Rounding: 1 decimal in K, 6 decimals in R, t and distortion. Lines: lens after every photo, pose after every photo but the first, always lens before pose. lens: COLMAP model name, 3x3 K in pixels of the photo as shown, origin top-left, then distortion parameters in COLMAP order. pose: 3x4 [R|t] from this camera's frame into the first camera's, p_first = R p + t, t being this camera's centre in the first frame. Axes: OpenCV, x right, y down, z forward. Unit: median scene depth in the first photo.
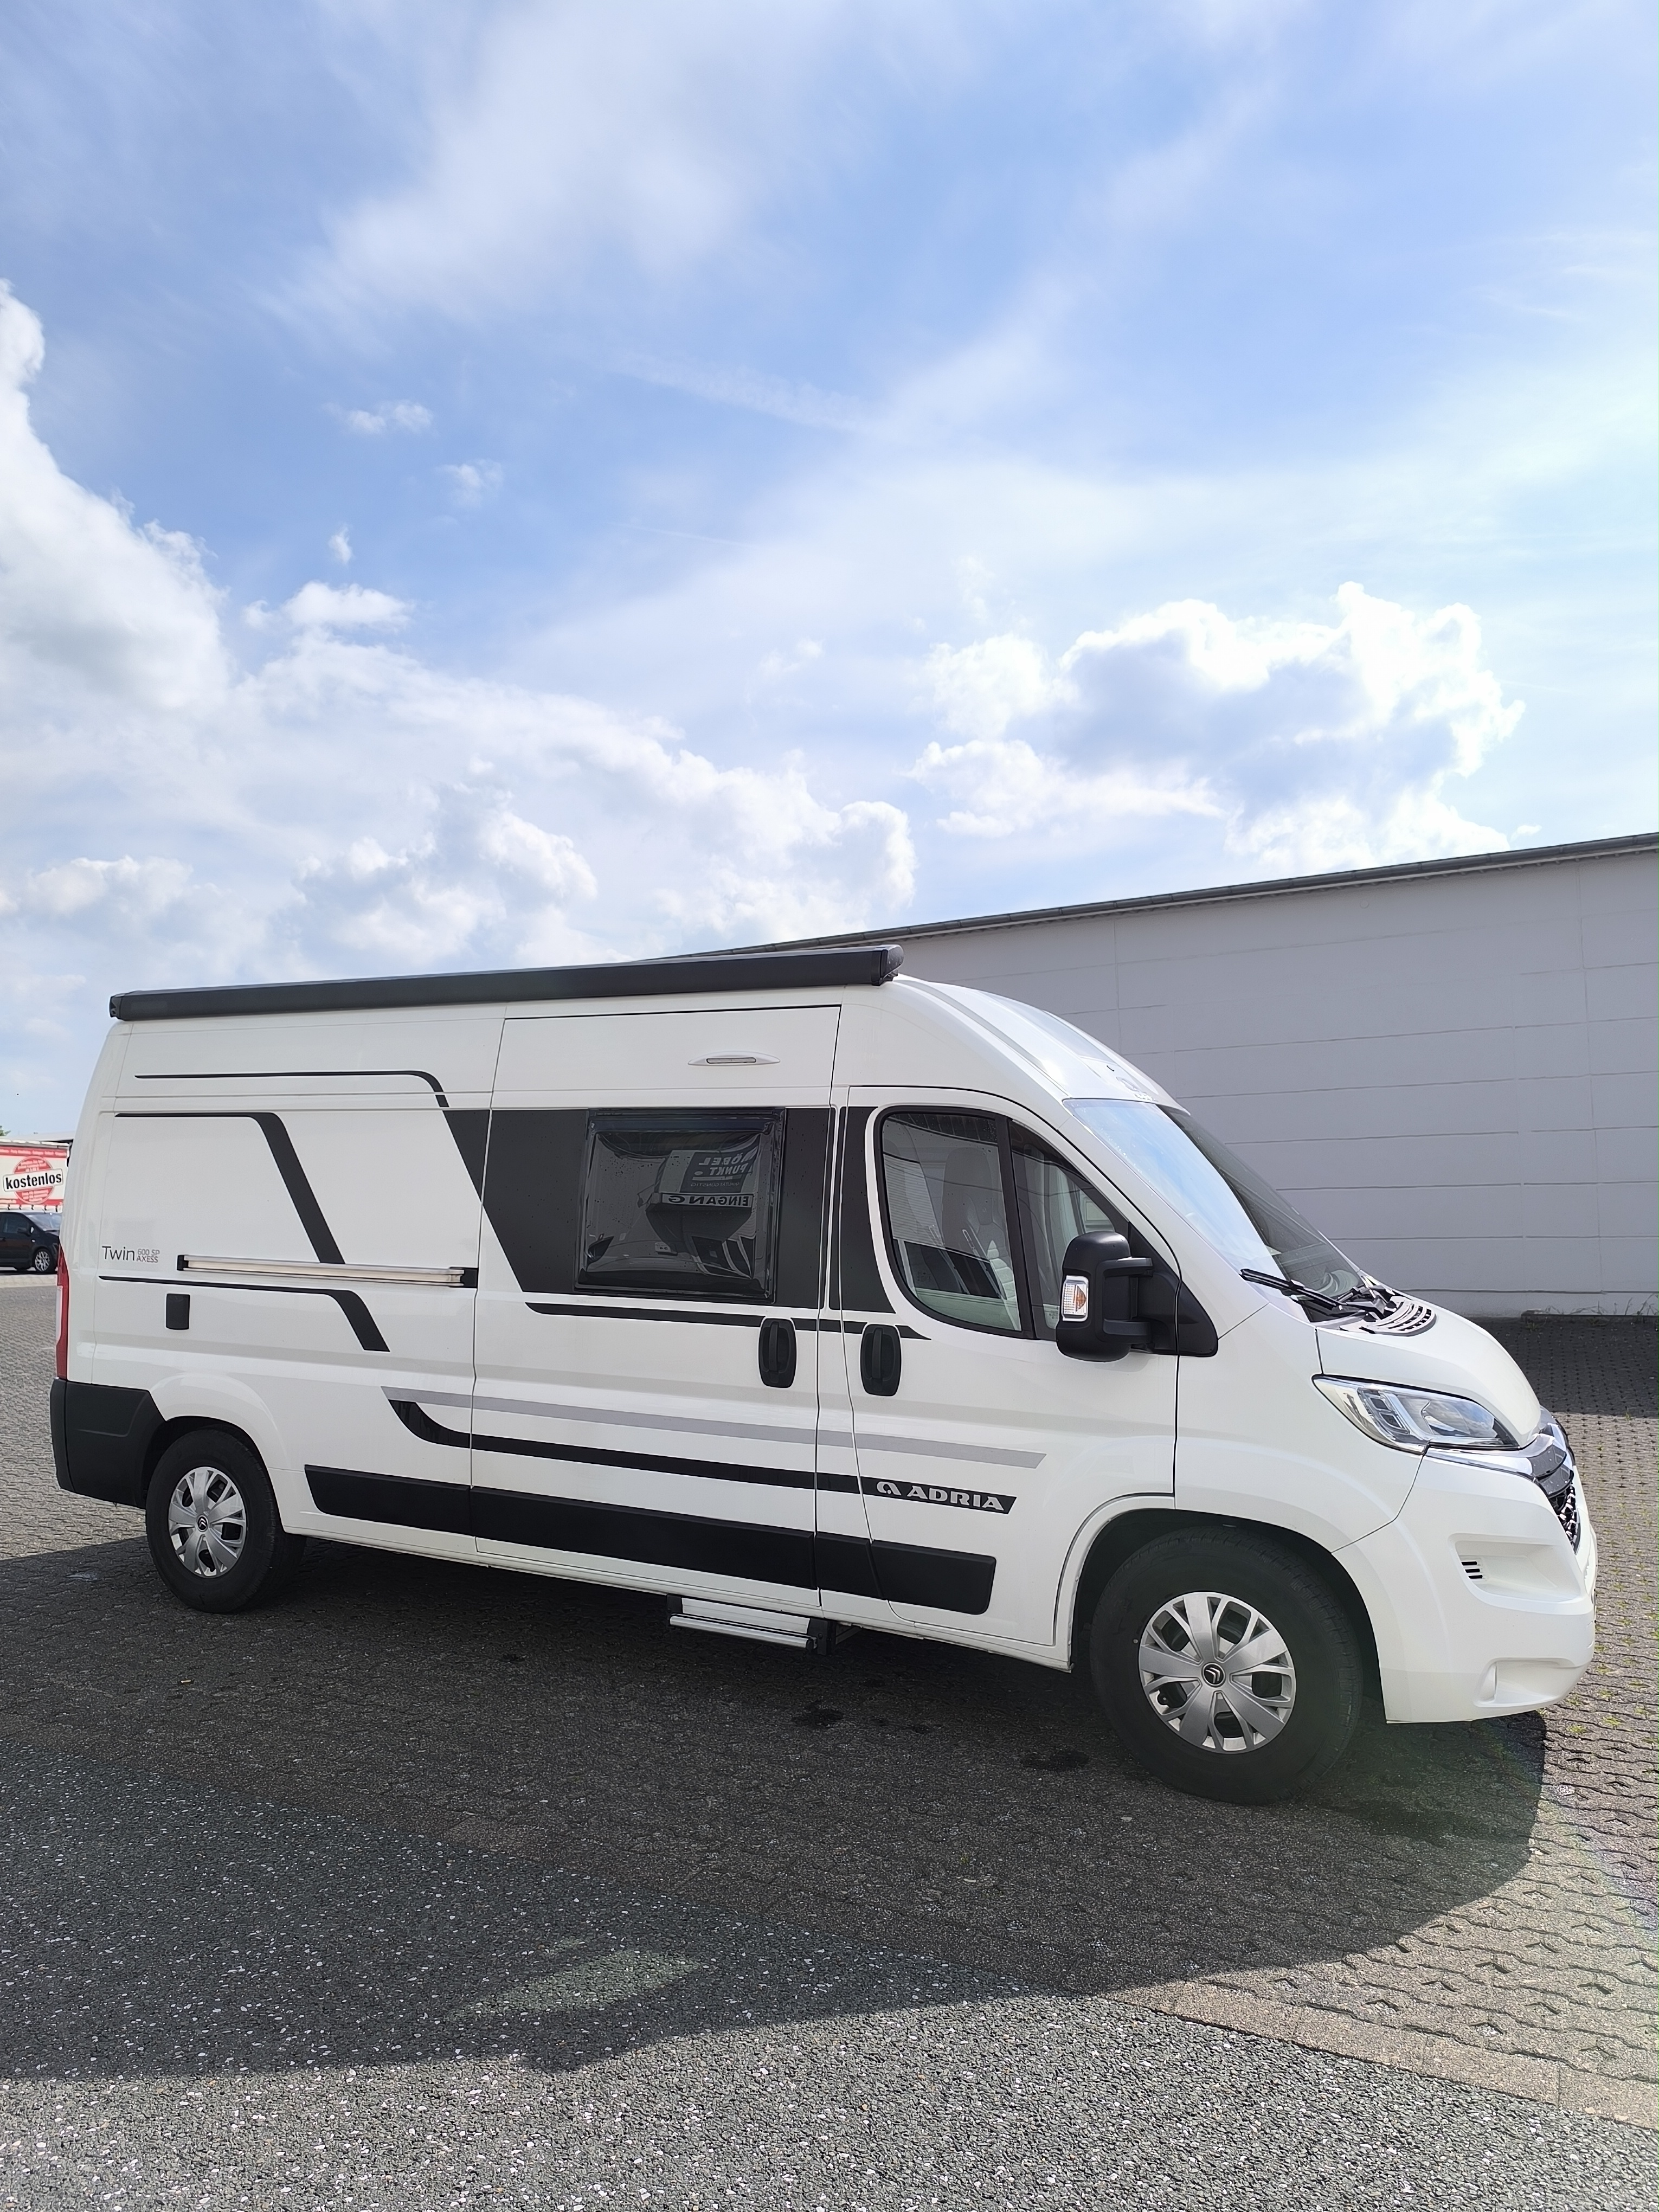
lens RADIAL K [[1509.3, 0, 851.6], [0, 1509.3, 1110.7], [0, 0, 1]] dist [0.078277, -0.091091]
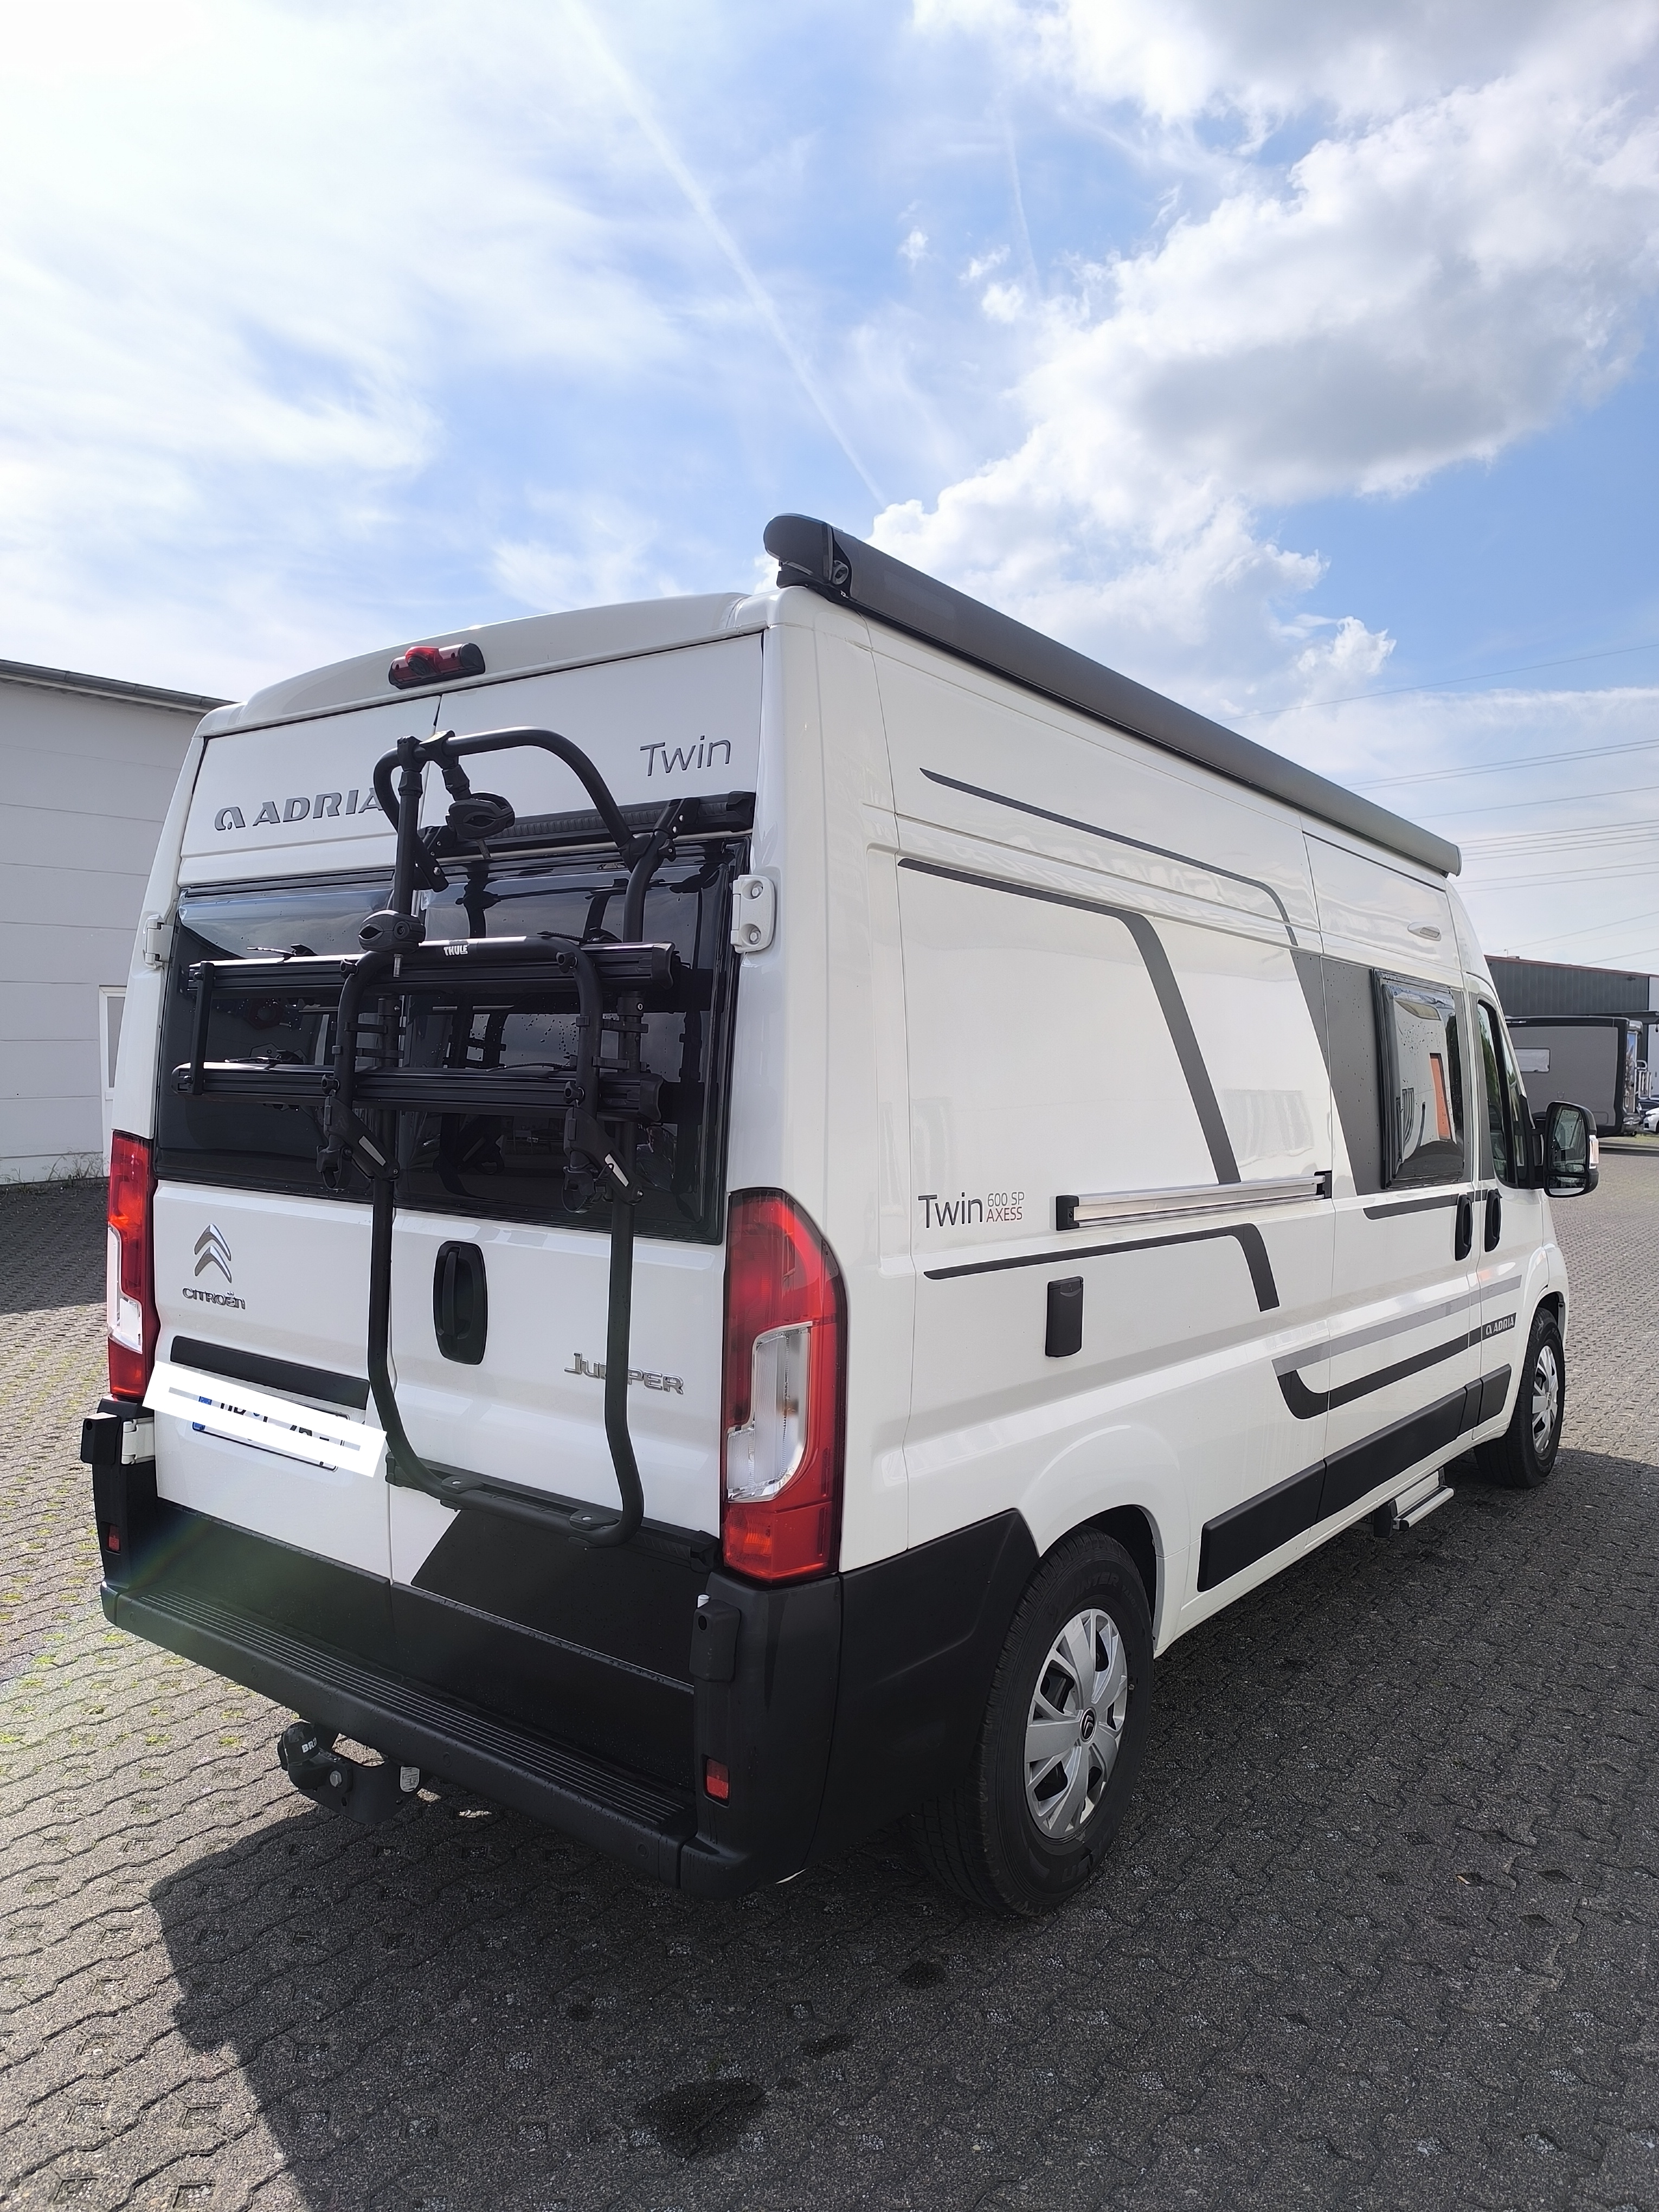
lens RADIAL K [[1509.3, 0, 851.6], [0, 1509.3, 1110.7], [0, 0, 1]] dist [0.078277, -0.091091]
pose [[0.169401, -0.029487, 0.985106, -0.931323], [-0.069266, 0.996724, 0.041746, 0.054947], [-0.983110, -0.075306, 0.166804, 1.017058]]
